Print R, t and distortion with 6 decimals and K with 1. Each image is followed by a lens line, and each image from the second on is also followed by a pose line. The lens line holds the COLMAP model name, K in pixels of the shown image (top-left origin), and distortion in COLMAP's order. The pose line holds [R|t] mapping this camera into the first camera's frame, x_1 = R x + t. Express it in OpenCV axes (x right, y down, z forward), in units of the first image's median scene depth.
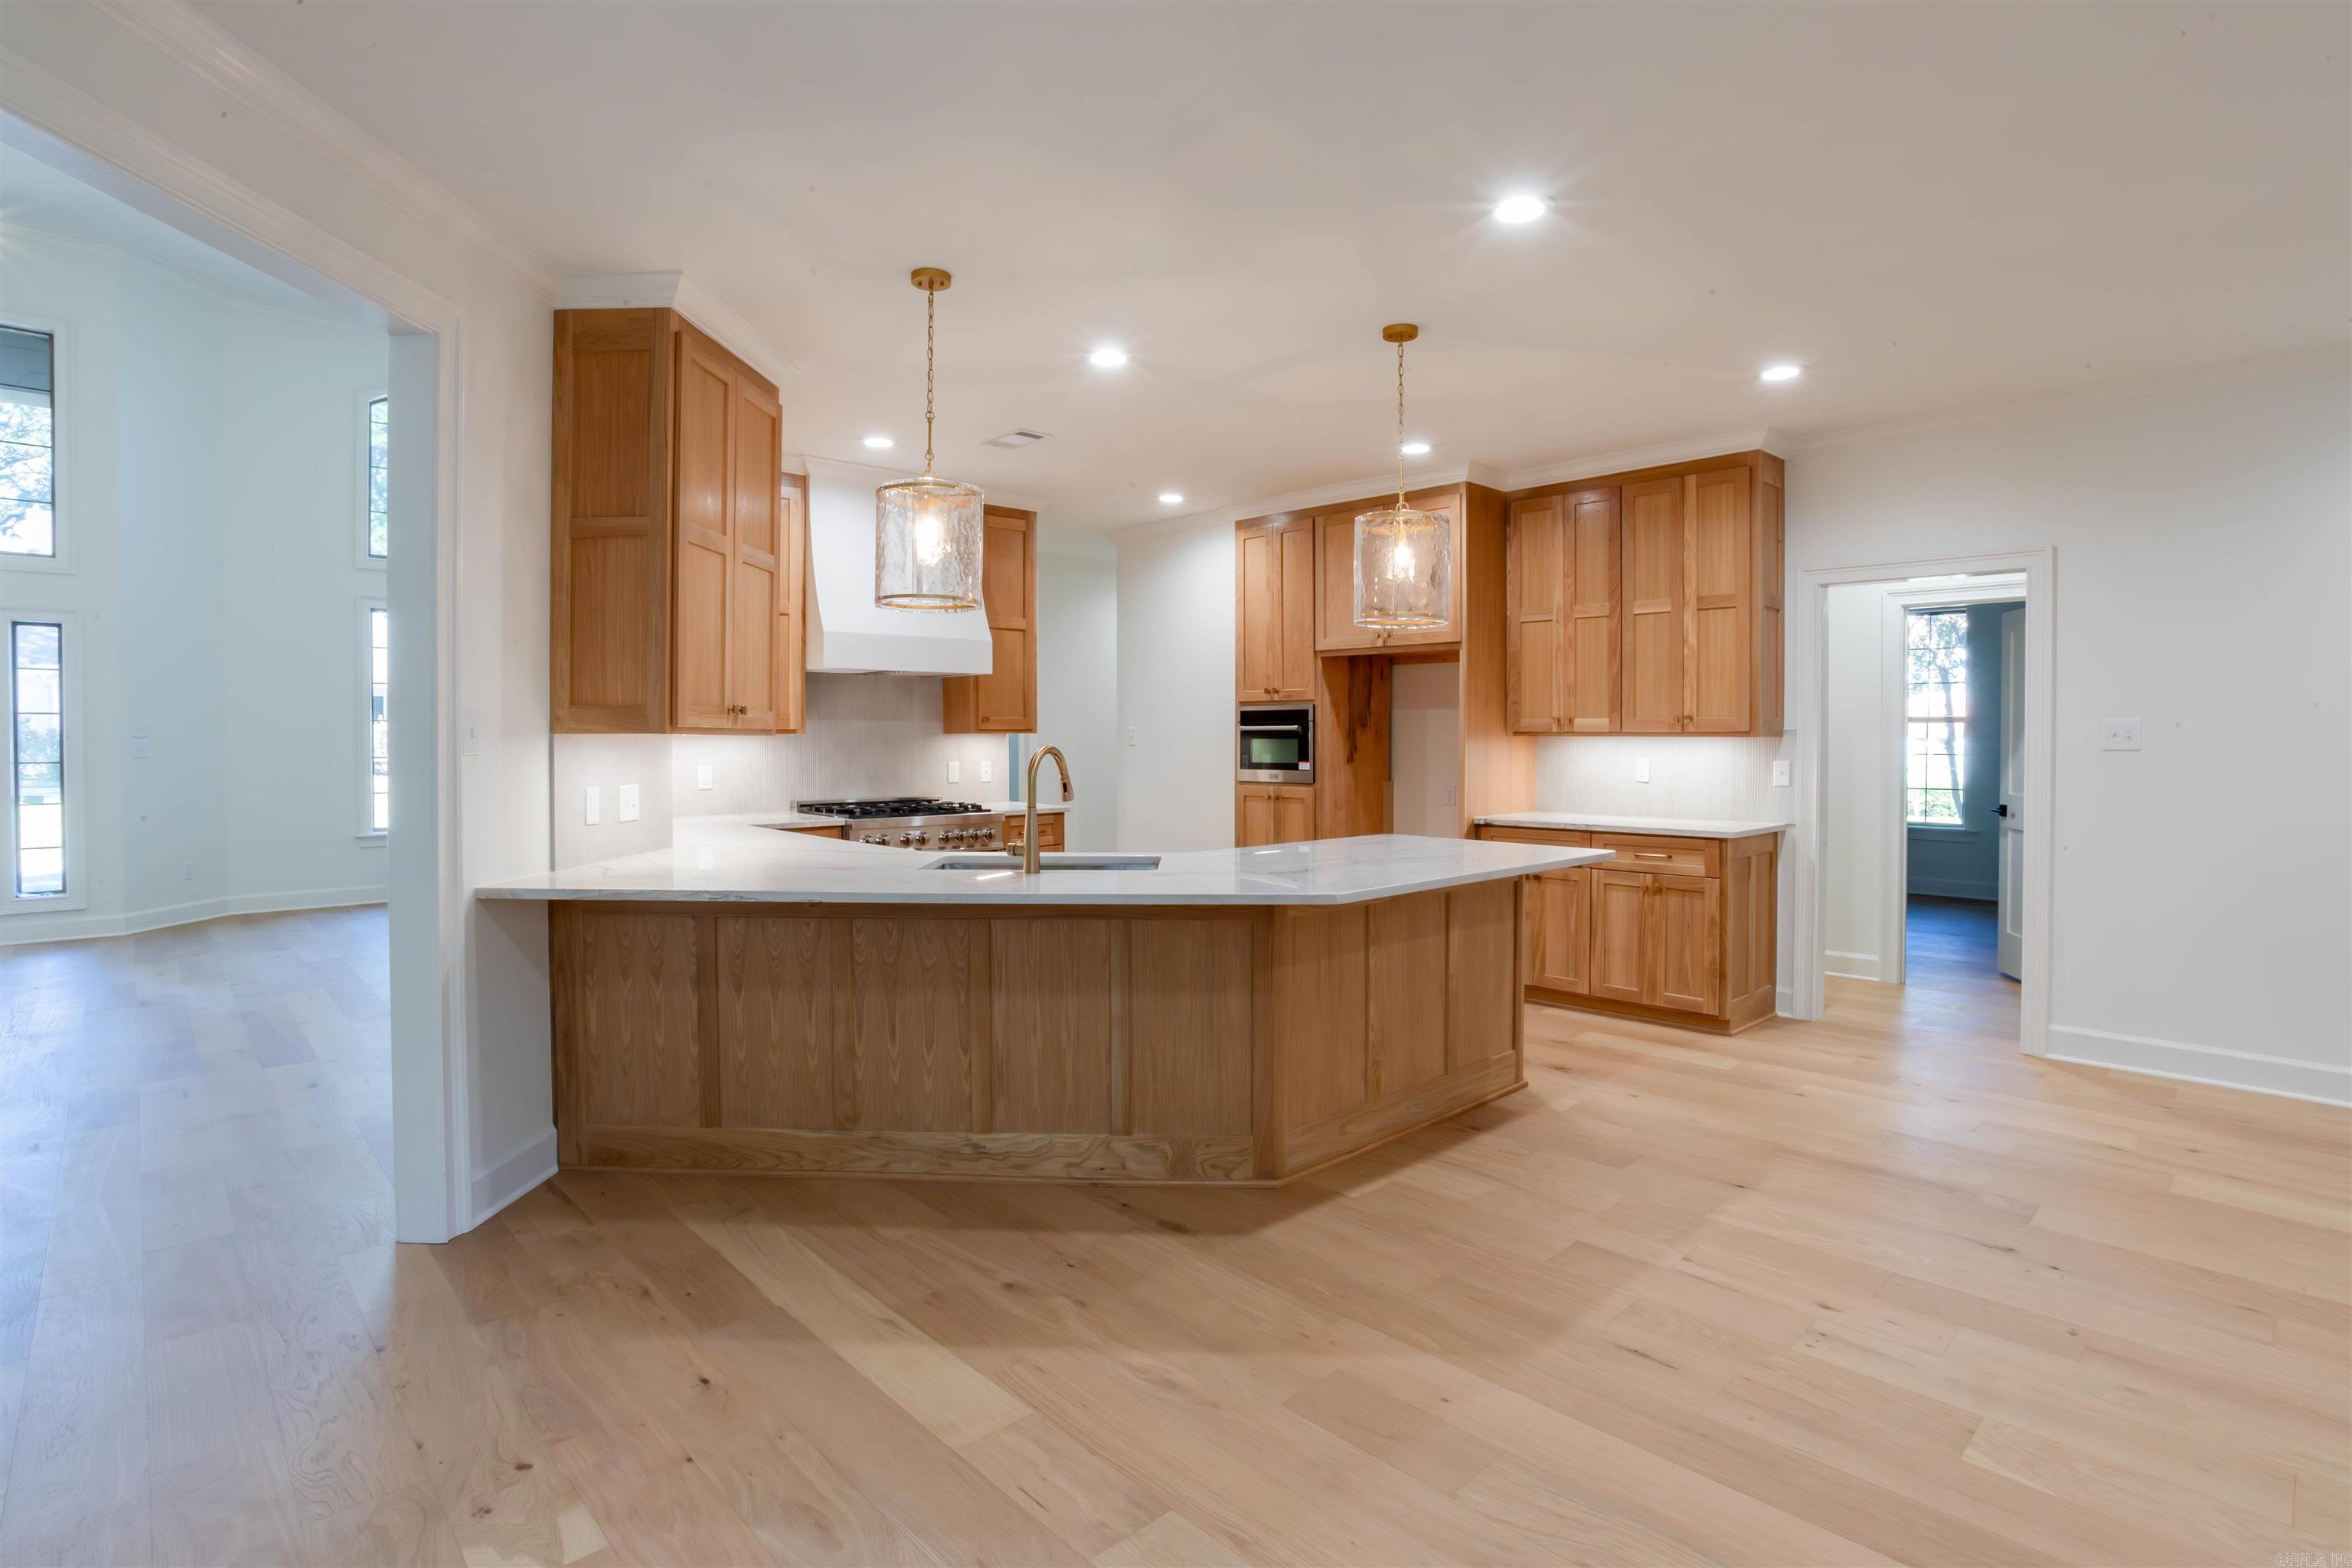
lens RADIAL K [[1168.3, 0, 1176.5], [0, 1168.3, 748.3], [0, 0, 1]] dist [-0.074972, 0.039662]
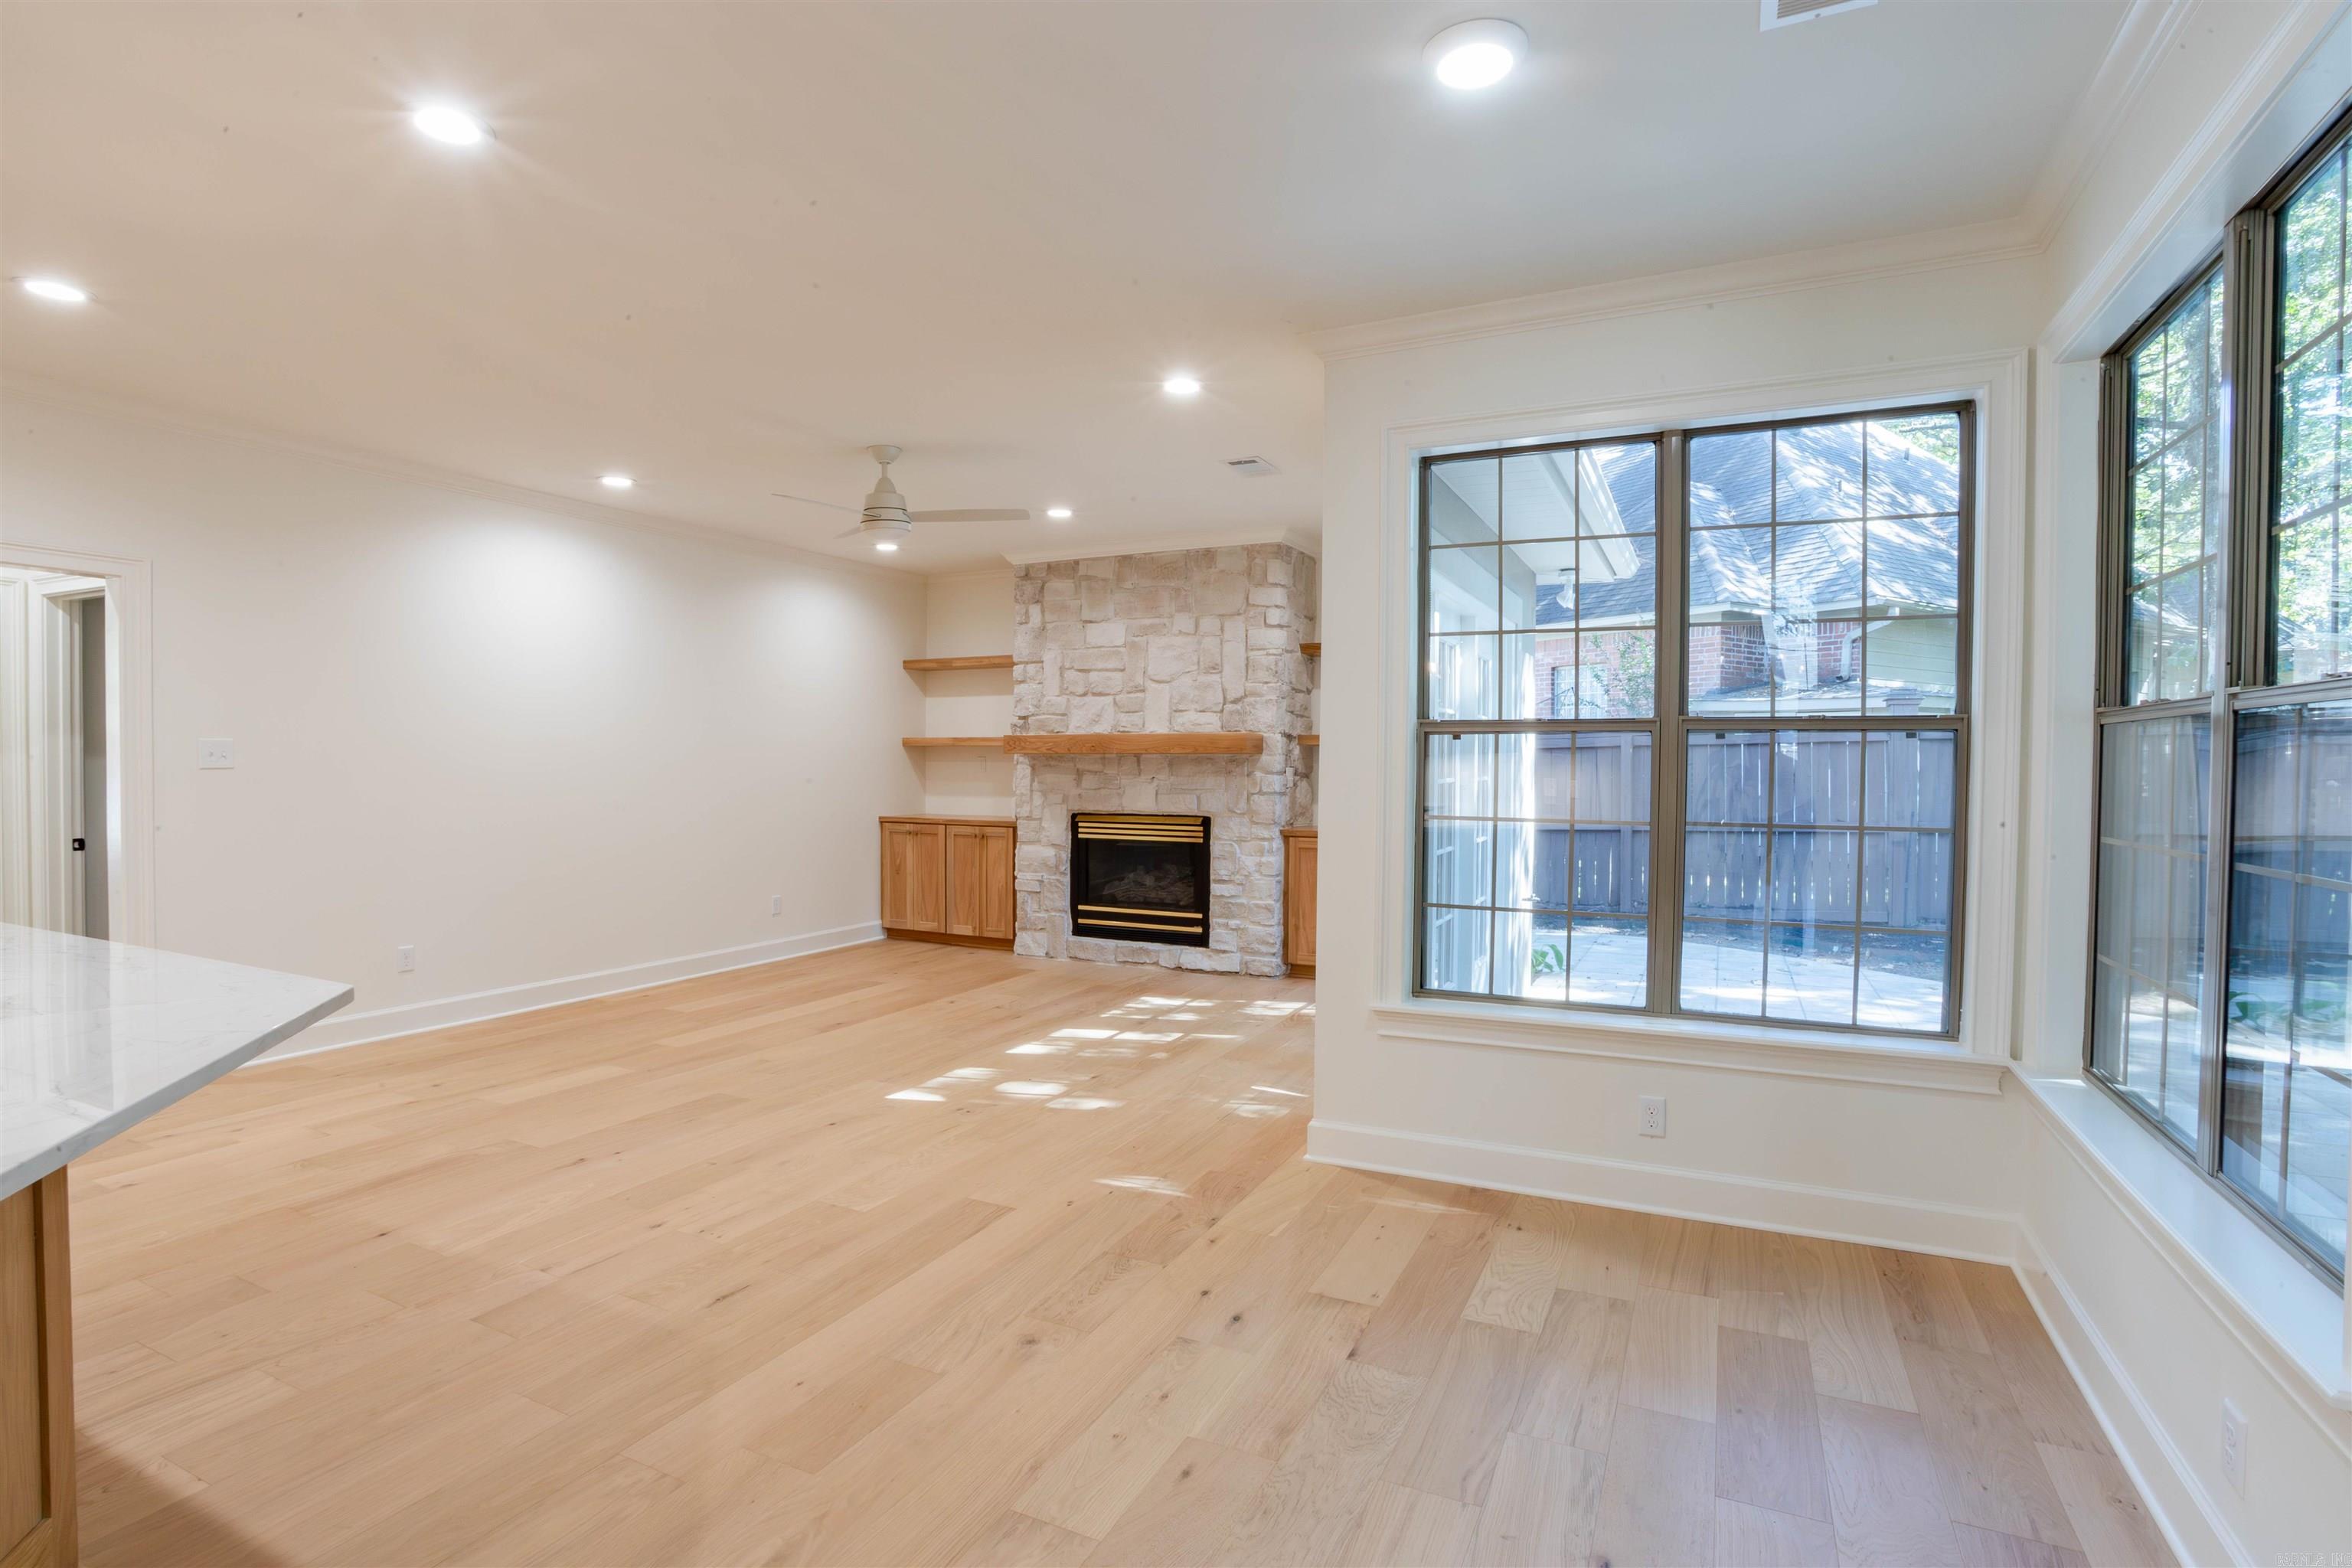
lens RADIAL K [[1145.5, 0, 1170.4], [0, 1145.5, 785.0], [0, 0, 1]] dist [-0.076717, 0.036875]
pose [[-0.346023, -0.020984, 0.937991, -0.352757], [0.005540, 0.999687, 0.024408, -0.002379], [-0.938210, 0.013642, -0.345798, 0.431441]]
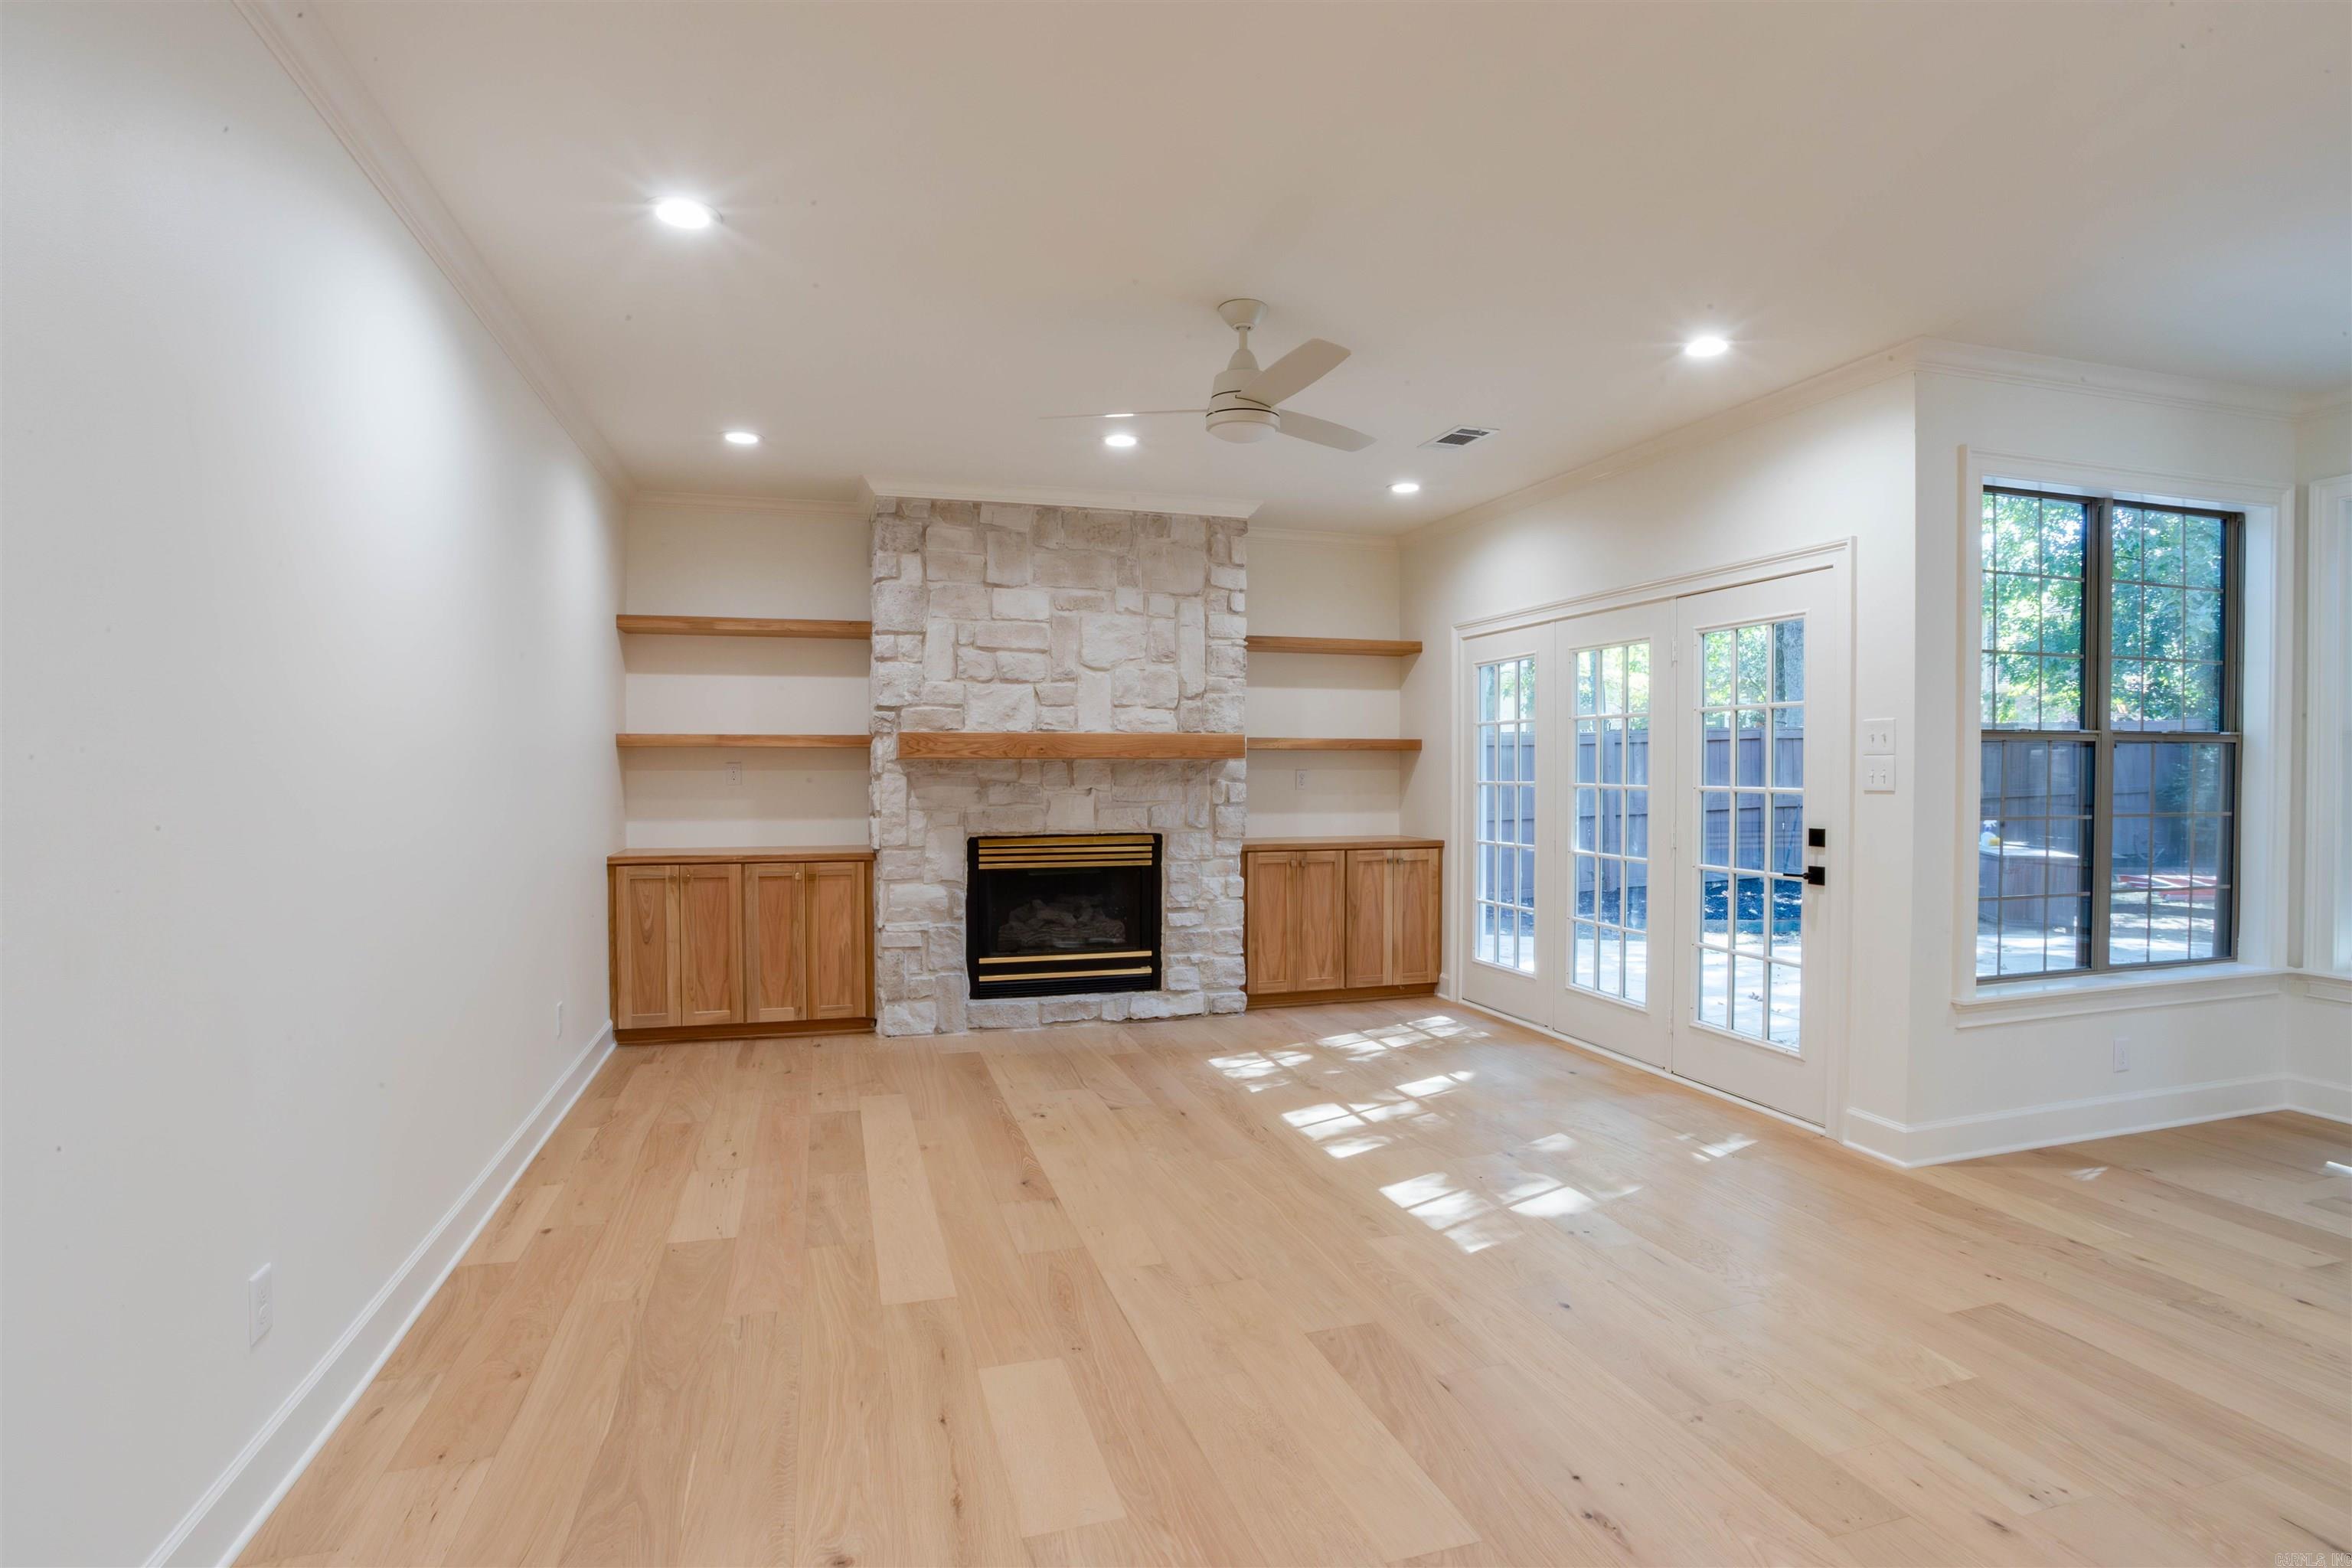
lens RADIAL K [[1145.5, 0, 1170.4], [0, 1145.5, 785.0], [0, 0, 1]] dist [-0.076717, 0.036875]
pose [[-0.892871, -0.006534, 0.450266, 0.347793], [0.005525, 0.999661, 0.025462, -0.008261], [-0.450279, 0.025222, -0.892532, 0.904512]]
